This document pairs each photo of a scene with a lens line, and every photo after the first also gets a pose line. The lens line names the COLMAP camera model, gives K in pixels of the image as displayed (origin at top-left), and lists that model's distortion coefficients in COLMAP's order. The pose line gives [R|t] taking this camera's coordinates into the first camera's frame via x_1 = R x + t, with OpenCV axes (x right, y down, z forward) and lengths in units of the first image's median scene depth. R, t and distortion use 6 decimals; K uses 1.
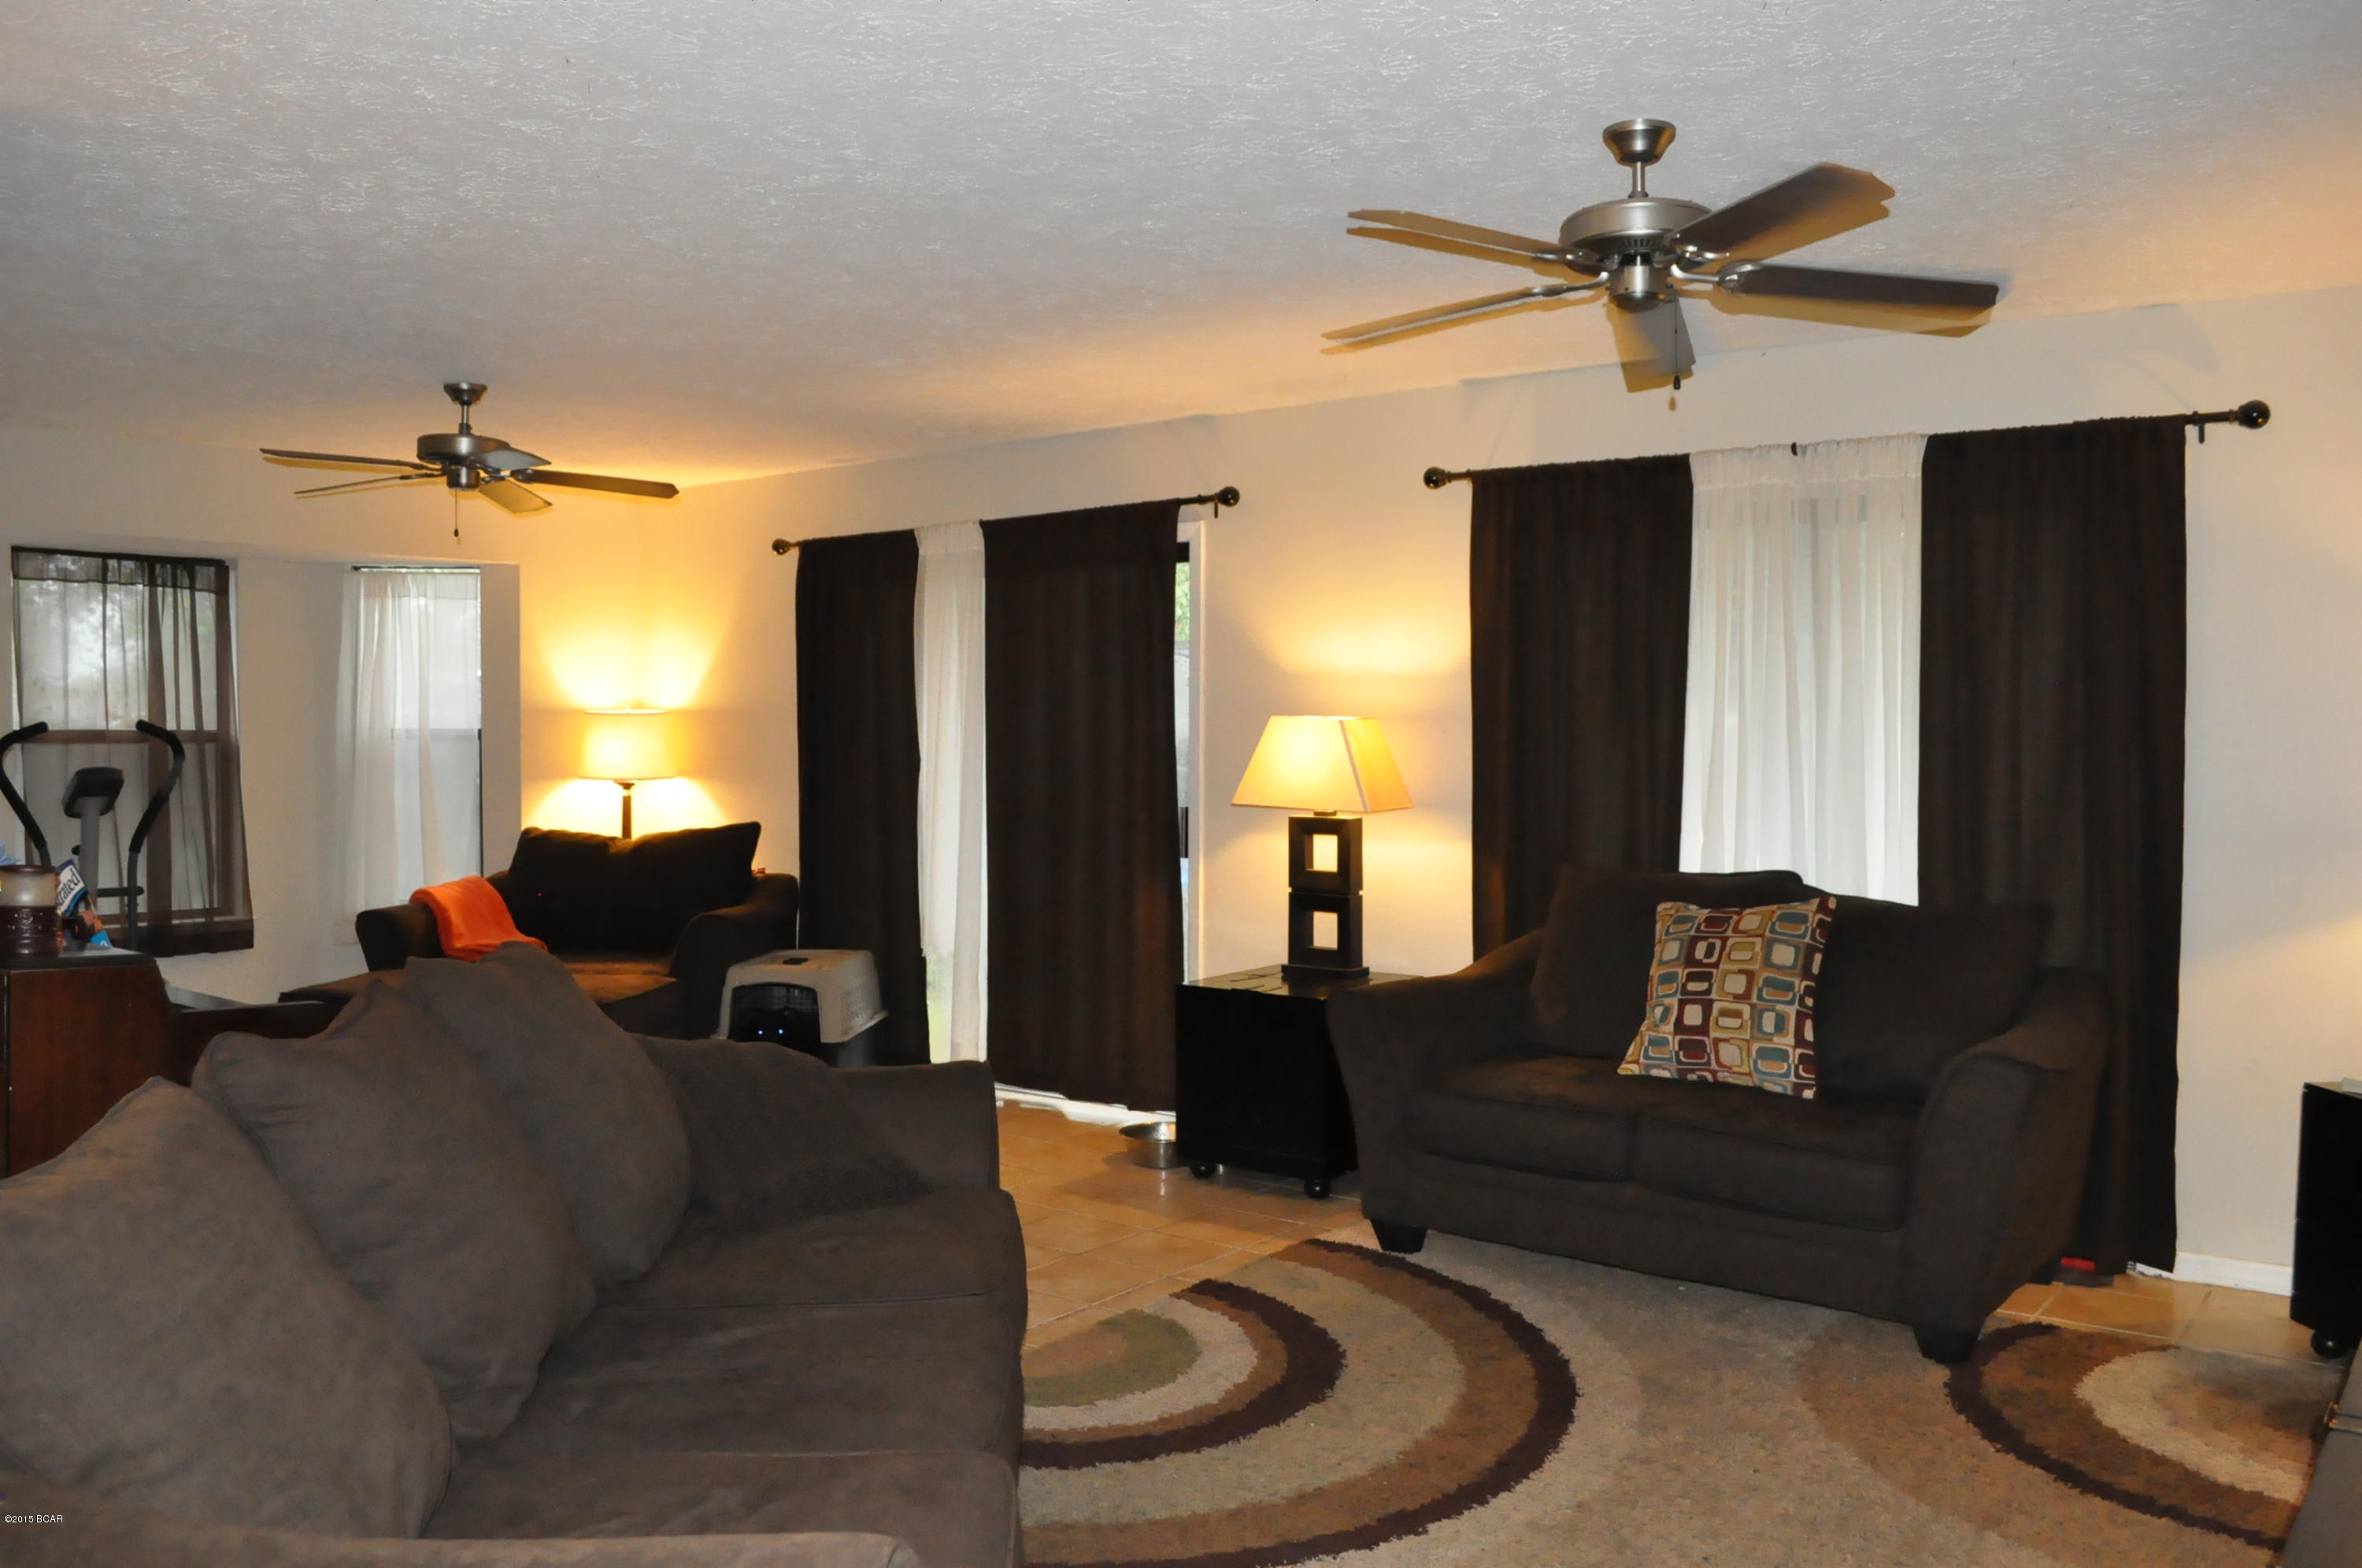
lens RADIAL K [[1863.8, 0, 1181.0], [0, 1863.8, 784.0], [0, 0, 1]] dist [-0.070585, -0.002048]
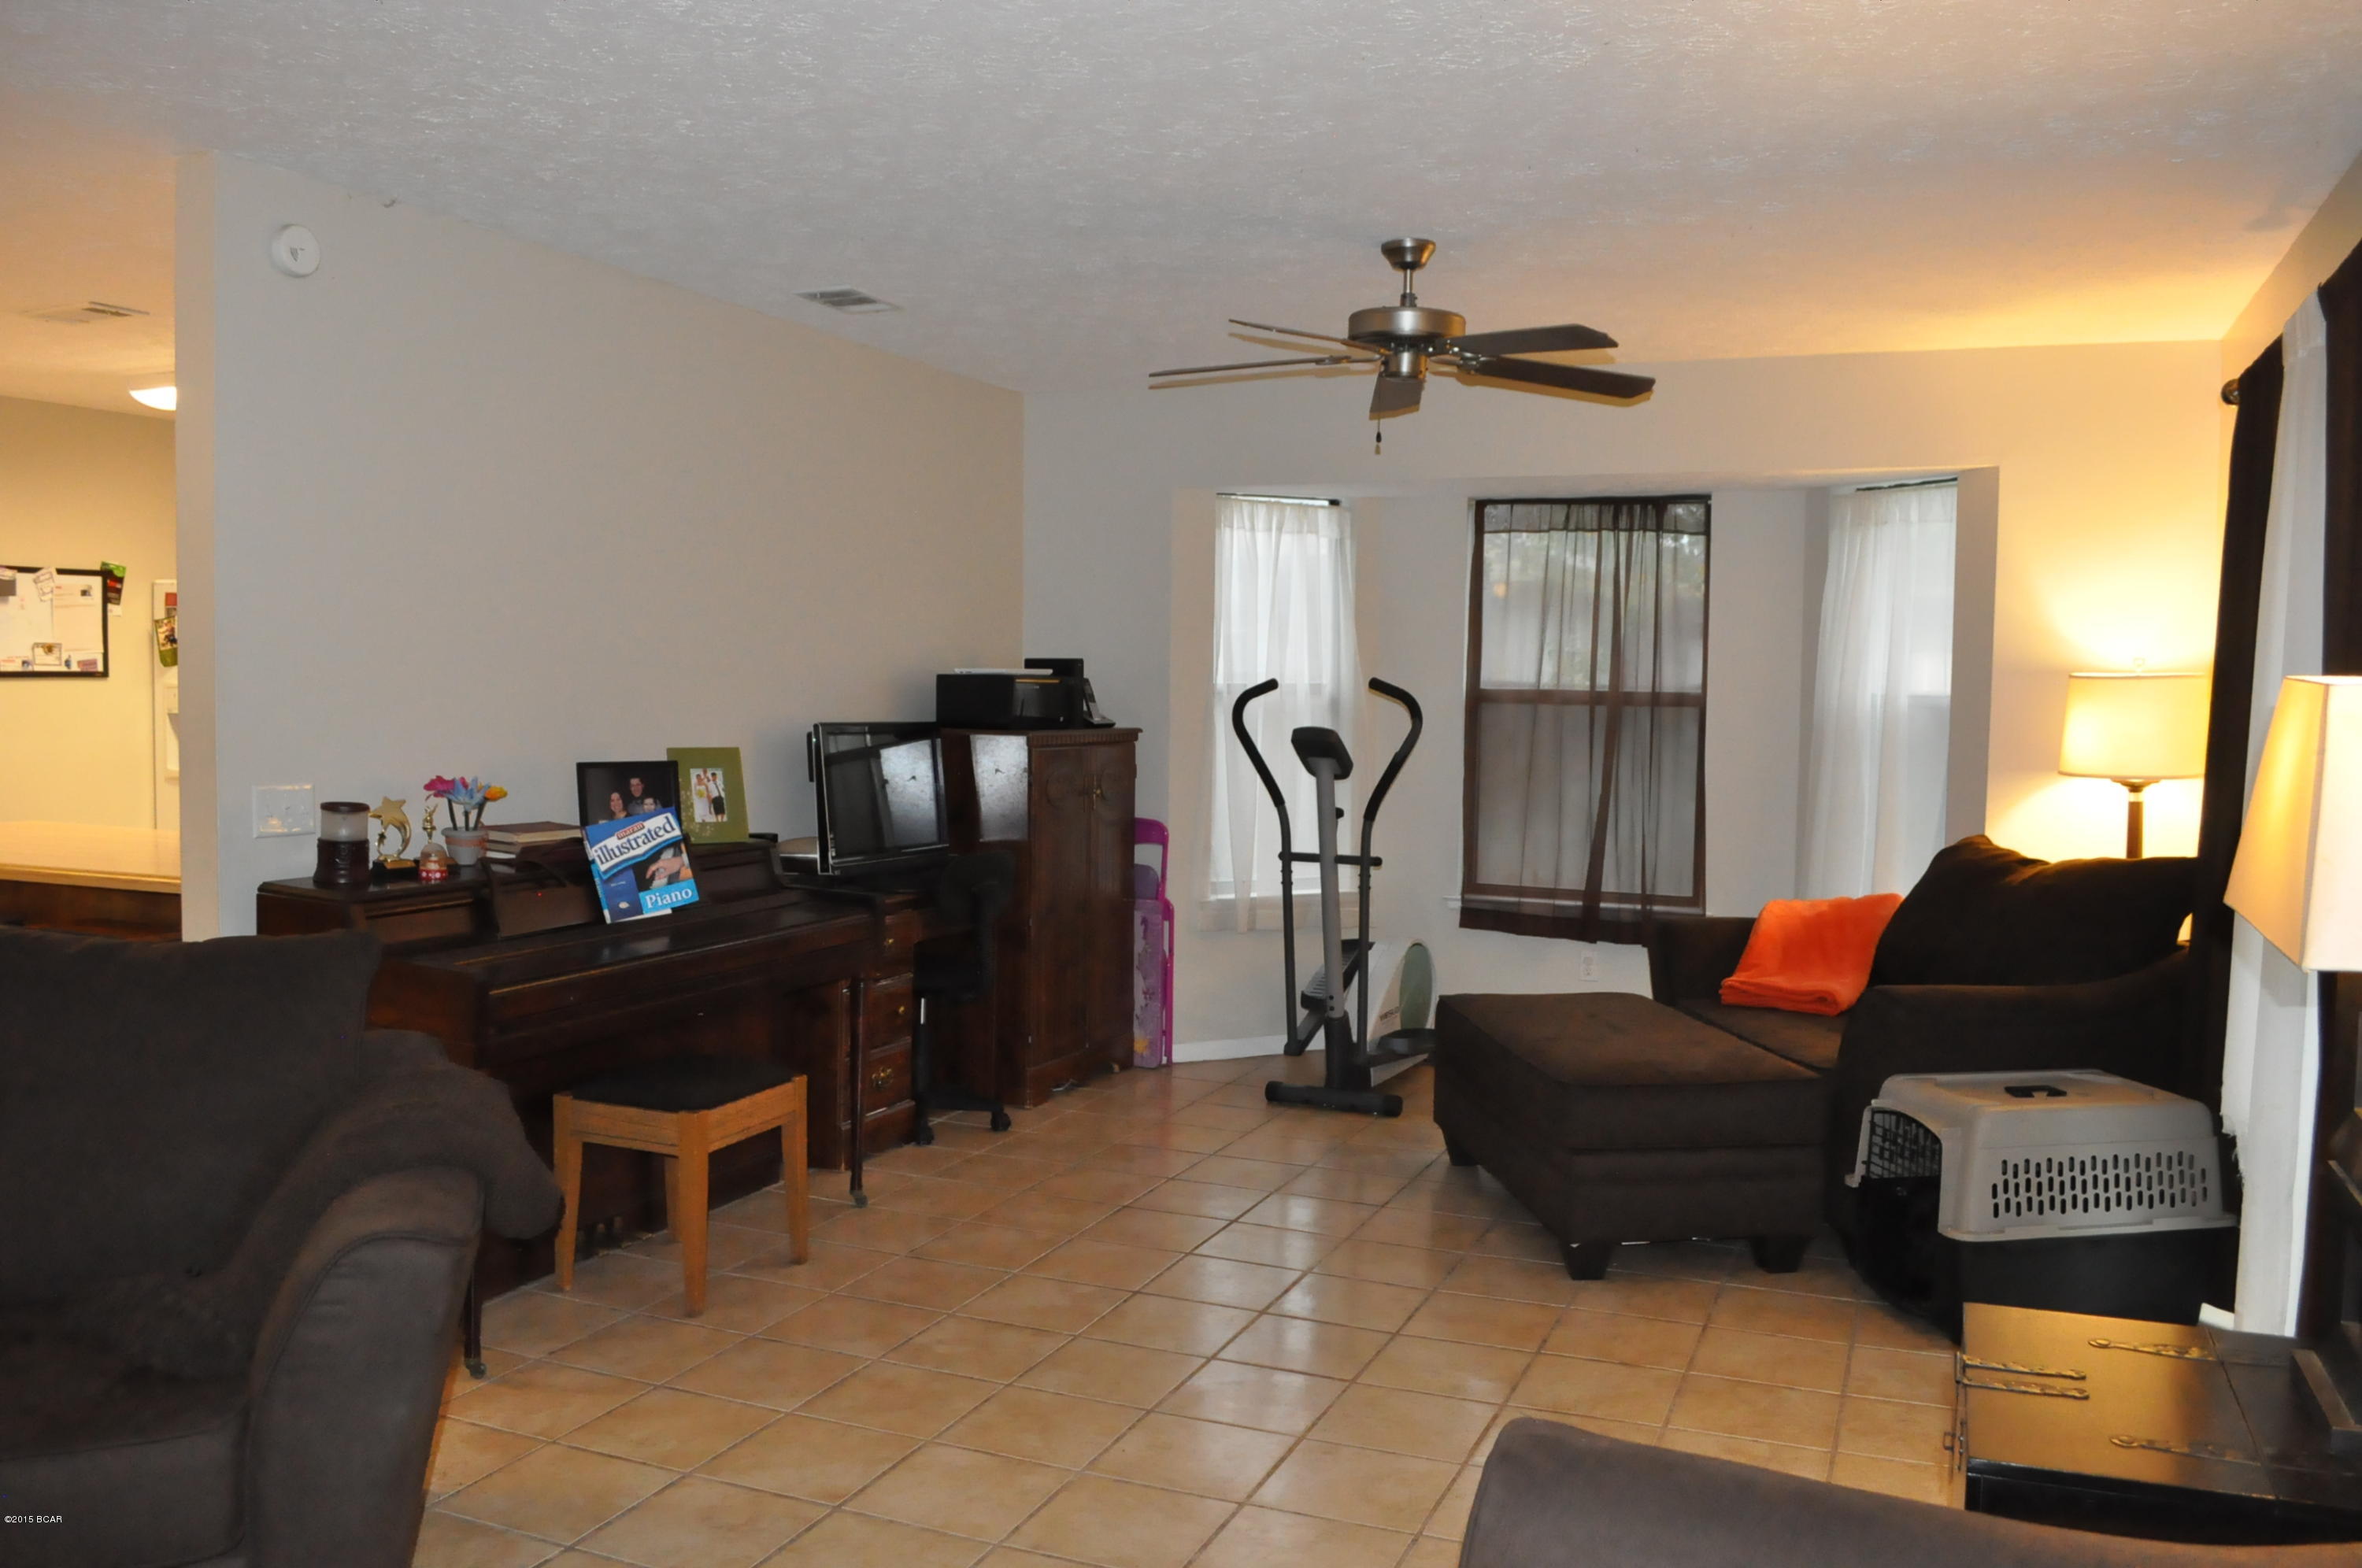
lens RADIAL K [[1863.8, 0, 1181.0], [0, 1863.8, 784.0], [0, 0, 1]] dist [-0.070585, -0.002048]
pose [[0.286910, 0.059291, -0.956121, 0.253186], [-0.042430, 0.997890, 0.049149, -0.019439], [0.957017, 0.026467, 0.288820, 0.524433]]
